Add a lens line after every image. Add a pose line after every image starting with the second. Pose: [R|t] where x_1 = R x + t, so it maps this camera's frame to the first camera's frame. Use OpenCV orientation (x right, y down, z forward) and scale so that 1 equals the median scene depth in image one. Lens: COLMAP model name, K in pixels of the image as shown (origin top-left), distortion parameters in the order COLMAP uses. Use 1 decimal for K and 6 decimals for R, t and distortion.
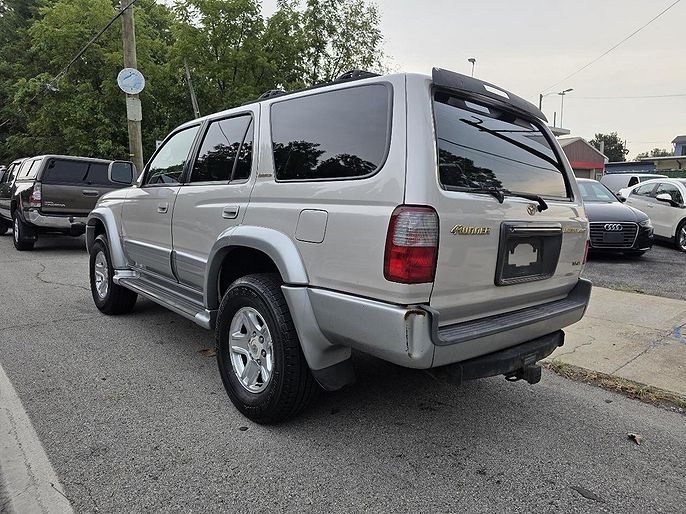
lens RADIAL K [[457.4, 0, 343.0], [0, 457.4, 257.0], [0, 0, 1]] dist [0.049976, -0.042558]
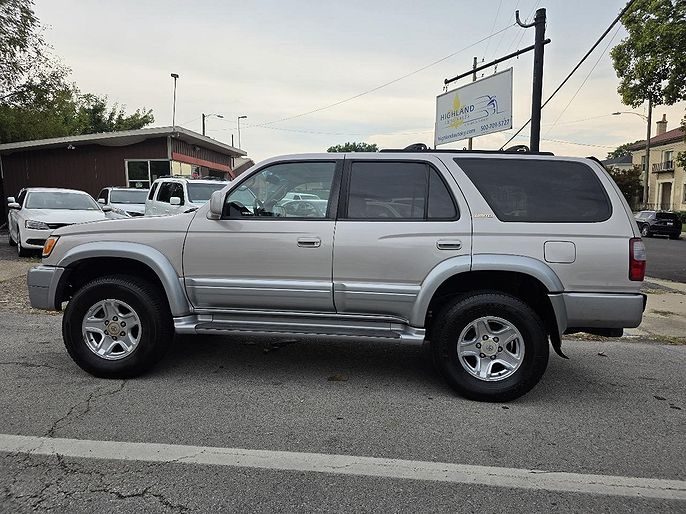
lens RADIAL K [[457.4, 0, 343.0], [0, 457.4, 257.0], [0, 0, 1]] dist [0.049976, -0.042558]
pose [[0.733567, -0.064779, 0.676523, -1.427578], [0.080974, 0.996687, 0.007633, -0.107407], [-0.674776, 0.049181, 0.736382, 0.317272]]
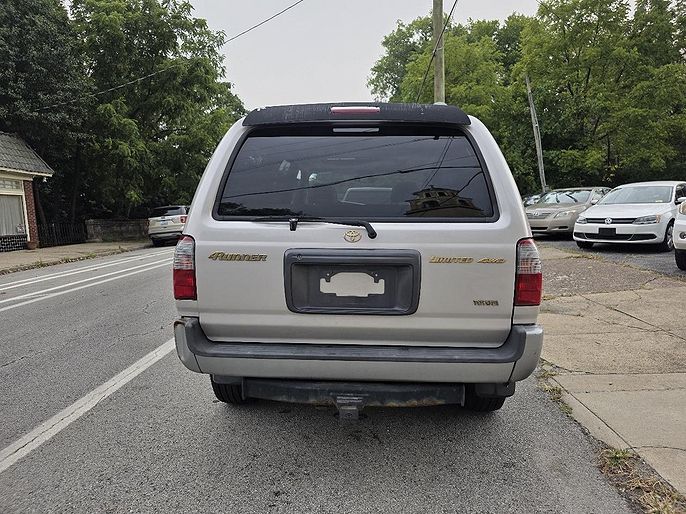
lens RADIAL K [[457.4, 0, 343.0], [0, 457.4, 257.0], [0, 0, 1]] dist [0.049976, -0.042558]
pose [[0.696865, 0.027226, -0.716686, 0.974592], [-0.048594, 0.998775, -0.009307, -0.047015], [0.715555, 0.041312, 0.697334, 0.322337]]
